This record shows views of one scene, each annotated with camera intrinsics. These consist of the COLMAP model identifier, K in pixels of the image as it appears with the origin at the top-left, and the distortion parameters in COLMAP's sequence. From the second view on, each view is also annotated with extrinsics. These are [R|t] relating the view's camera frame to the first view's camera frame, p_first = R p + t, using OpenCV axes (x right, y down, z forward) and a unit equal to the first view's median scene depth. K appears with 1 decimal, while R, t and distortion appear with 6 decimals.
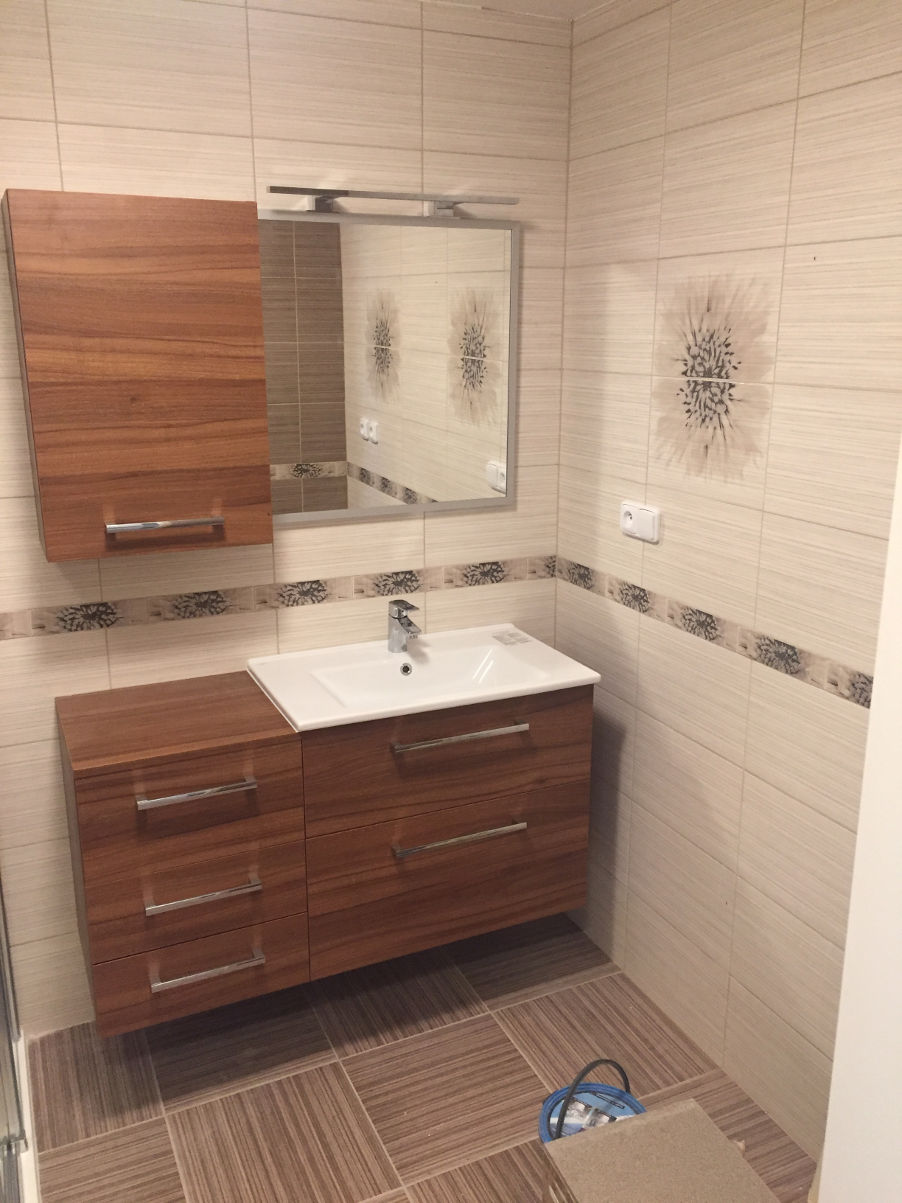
lens RADIAL K [[1009.6, 0, 533.9], [0, 1009.6, 624.2], [0, 0, 1]] dist [0.030242, -0.070922]
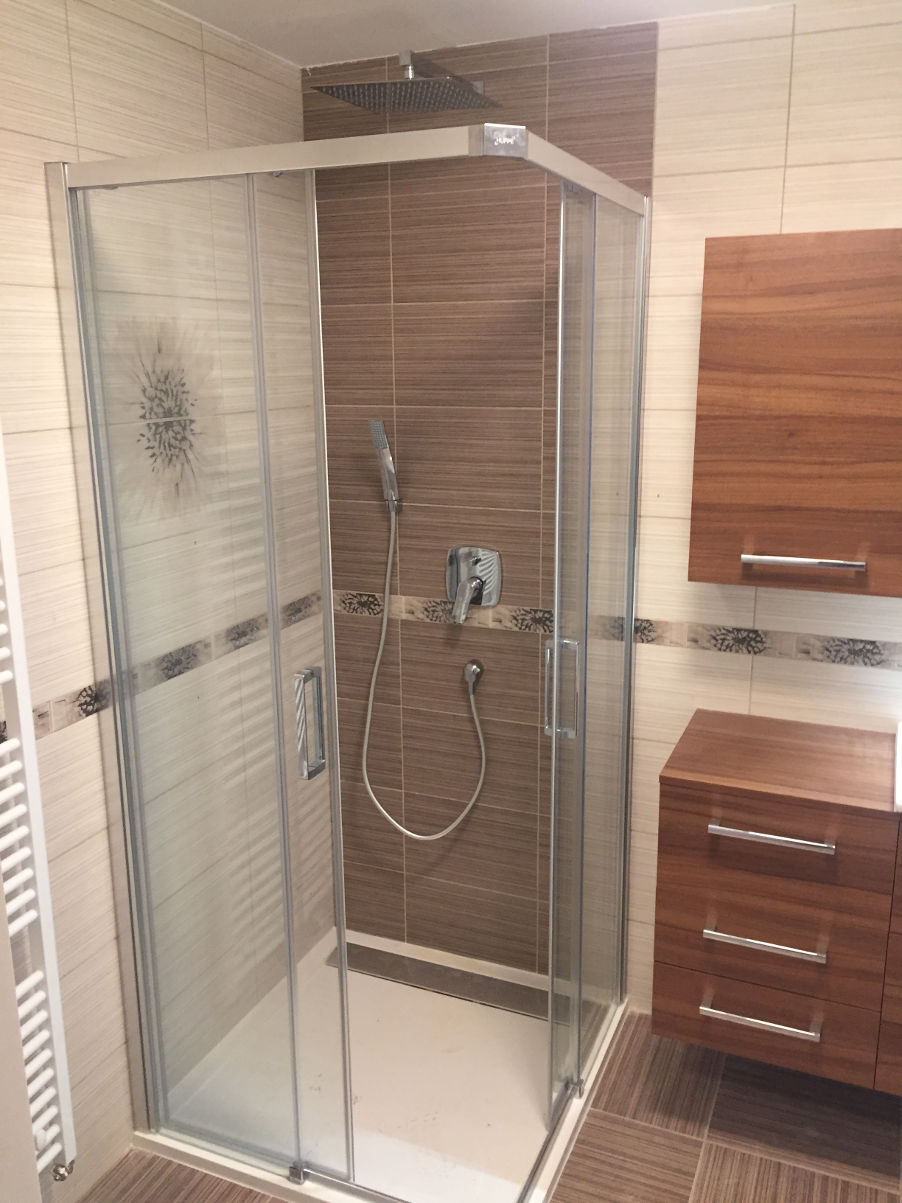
lens RADIAL K [[1009.6, 0, 386.3], [0, 1009.6, 621.0], [0, 0, 1]] dist [0.030242, -0.070922]
pose [[0.617933, 0.180776, -0.765166, 0.151655], [-0.207635, 0.976179, 0.062947, -0.020833], [0.758318, 0.119978, 0.640748, 0.073054]]
